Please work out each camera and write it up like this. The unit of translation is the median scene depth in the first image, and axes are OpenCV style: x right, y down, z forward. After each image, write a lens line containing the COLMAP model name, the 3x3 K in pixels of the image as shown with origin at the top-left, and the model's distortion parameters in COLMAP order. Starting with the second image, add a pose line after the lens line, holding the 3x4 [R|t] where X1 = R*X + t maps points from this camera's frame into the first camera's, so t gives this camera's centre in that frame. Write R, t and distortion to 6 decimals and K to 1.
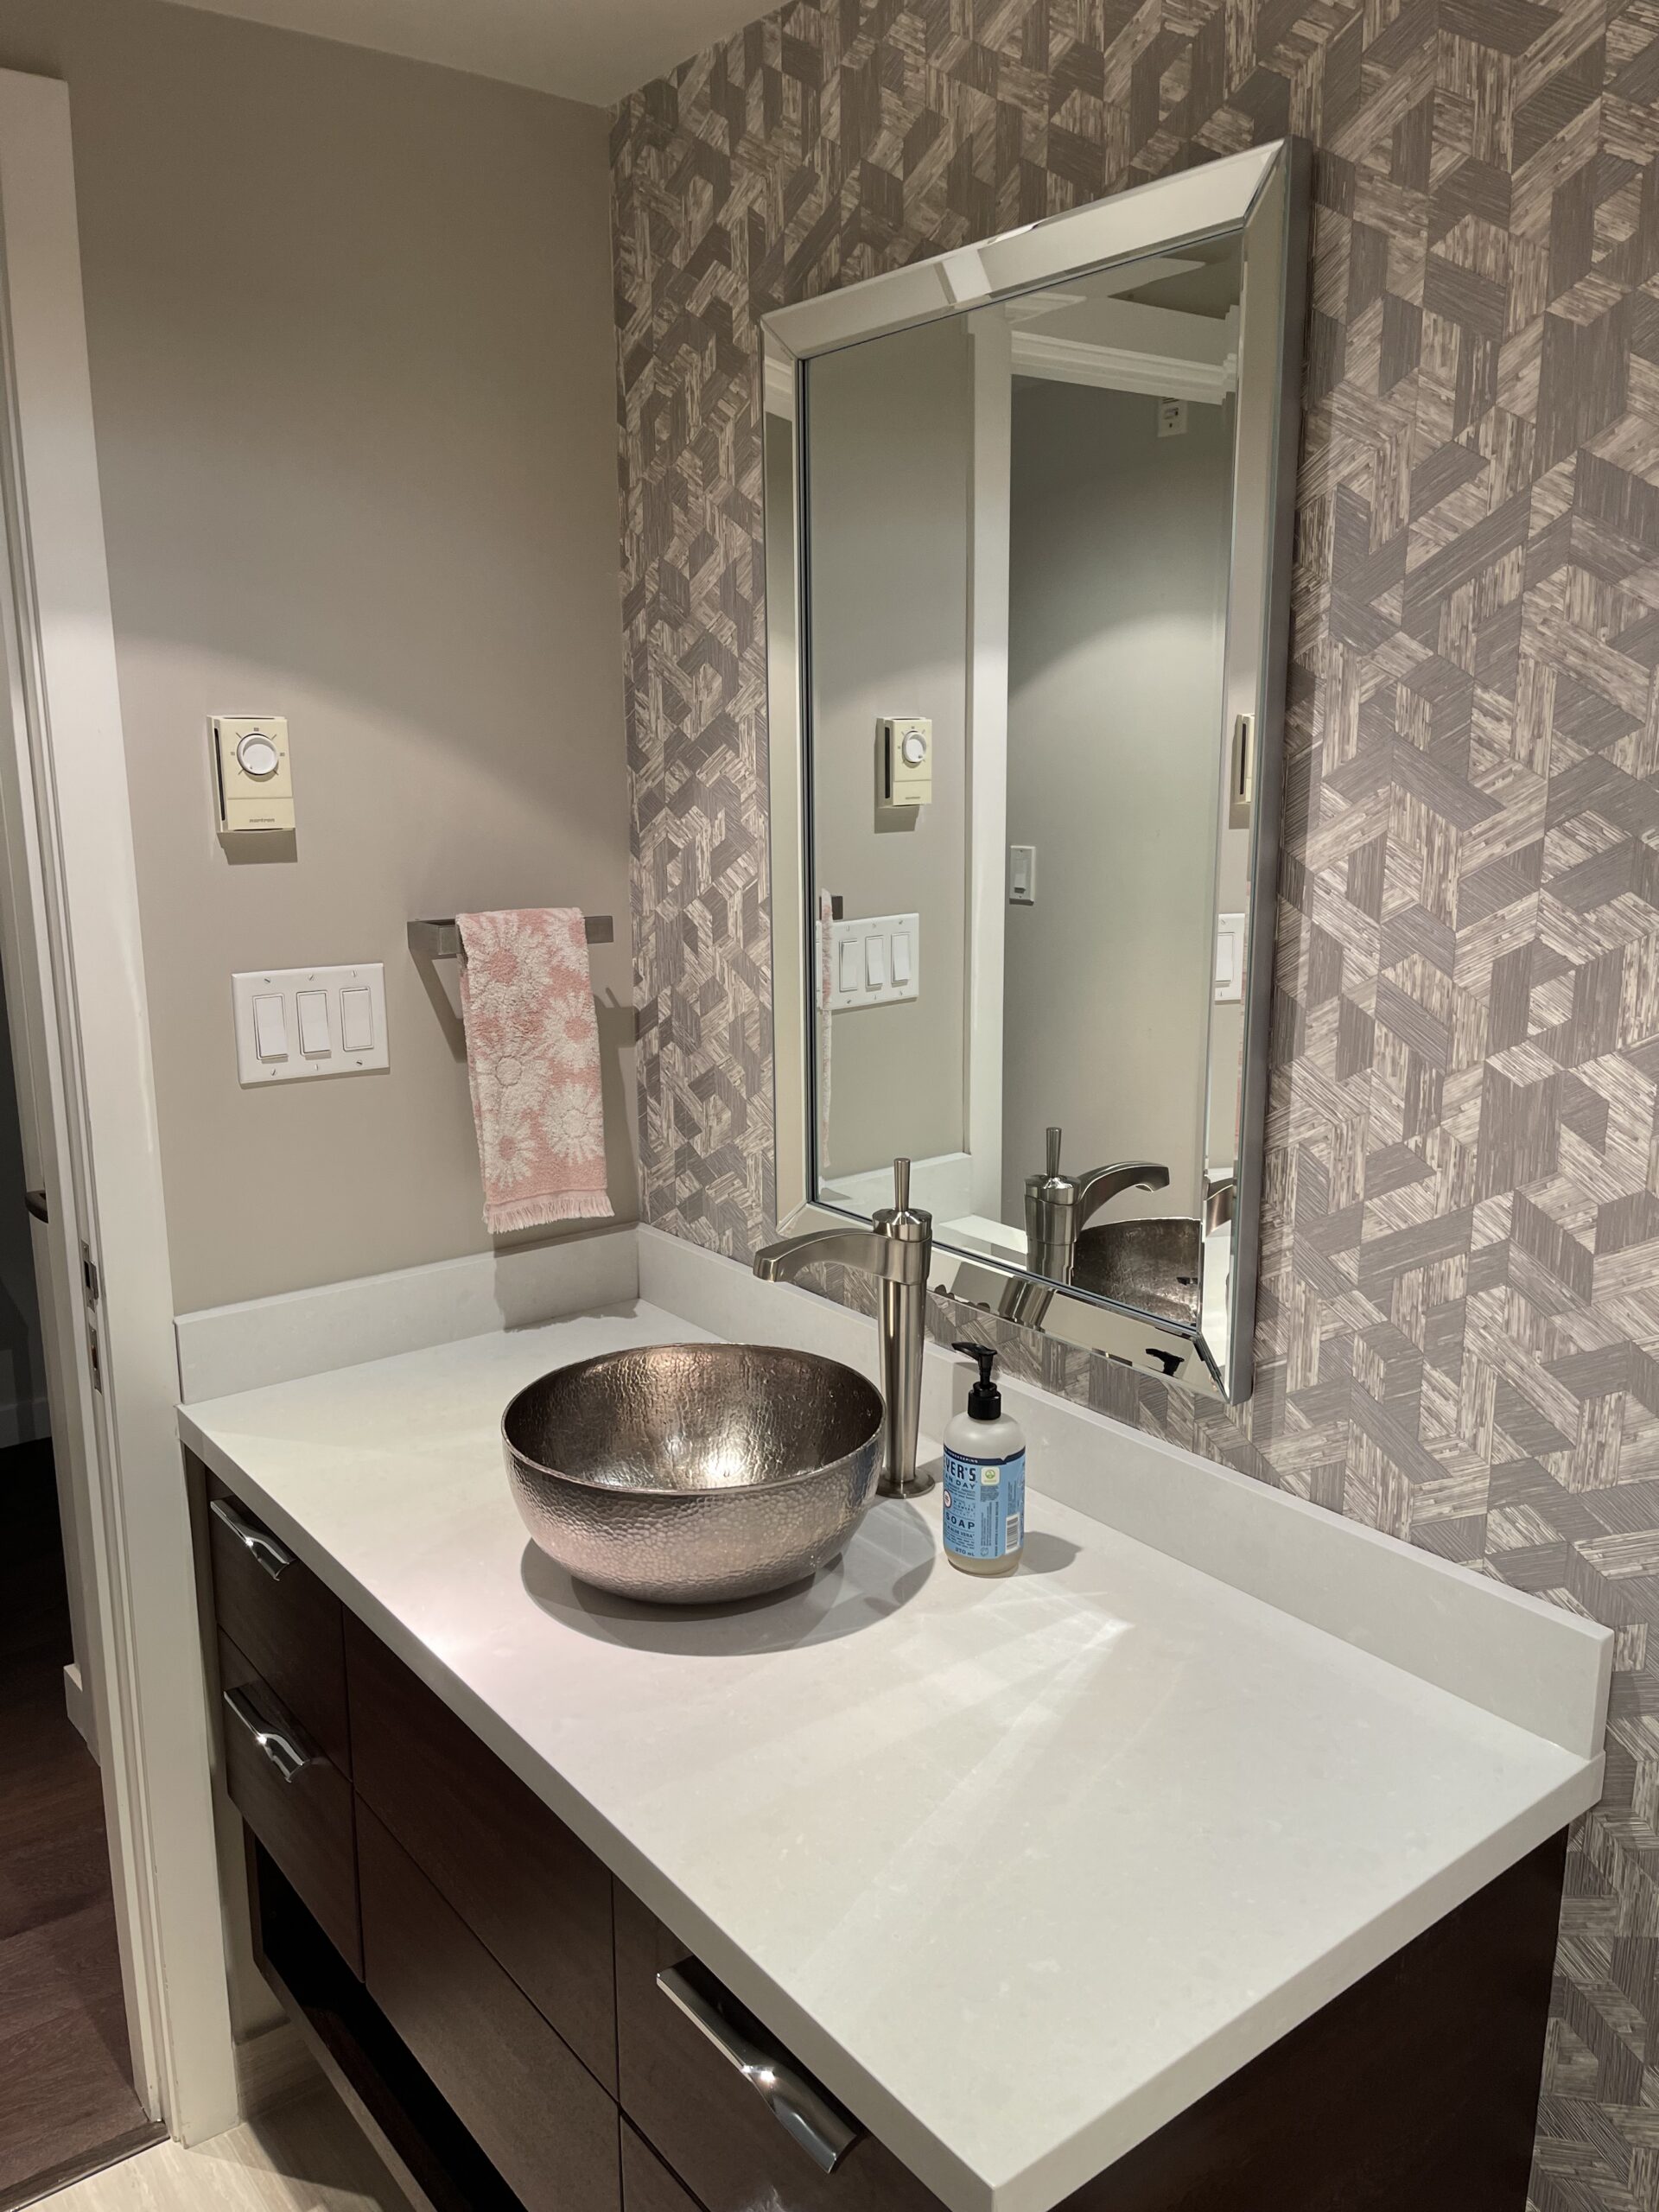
lens RADIAL K [[1684.4, 0, 831.7], [0, 1684.4, 1114.3], [0, 0, 1]] dist [0.053998, -0.064512]
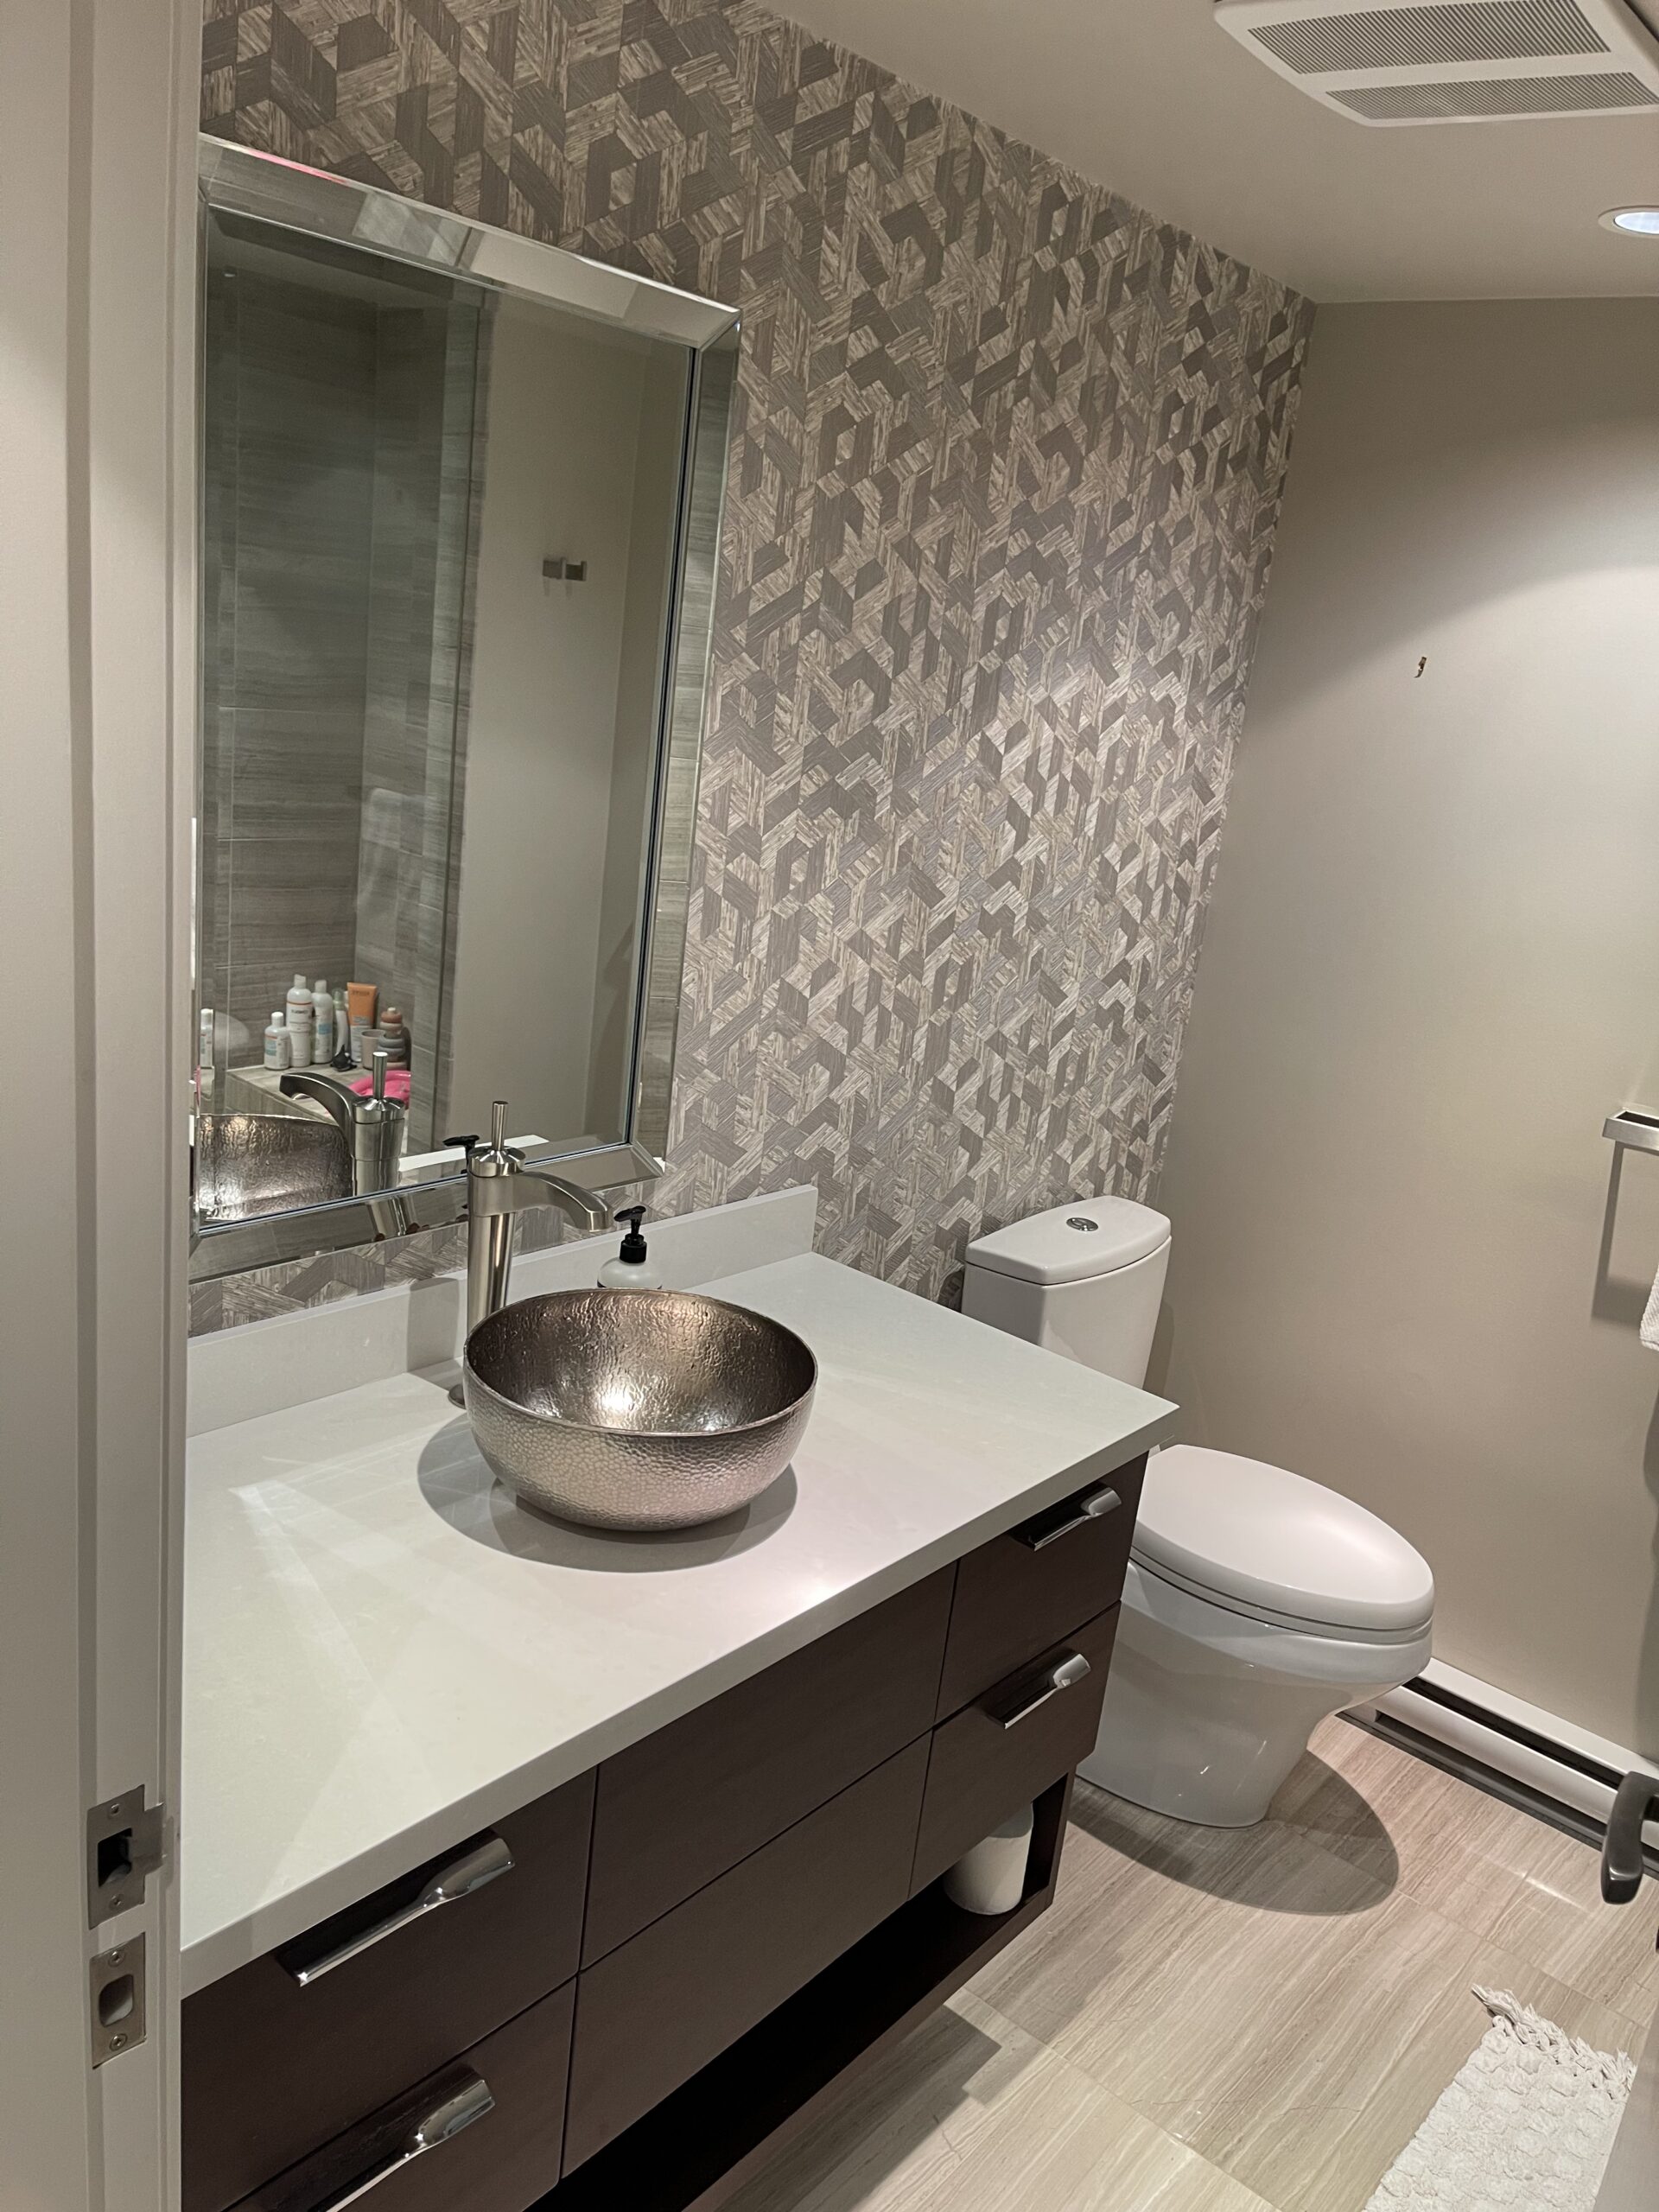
lens RADIAL K [[1684.4, 0, 835.9], [0, 1684.4, 1101.5], [0, 0, 1]] dist [0.053998, -0.064512]
pose [[-0.193592, -0.286263, 0.938390, -1.311594], [0.086433, 0.947789, 0.306962, -0.371753], [-0.977267, 0.140533, -0.158741, 1.251689]]
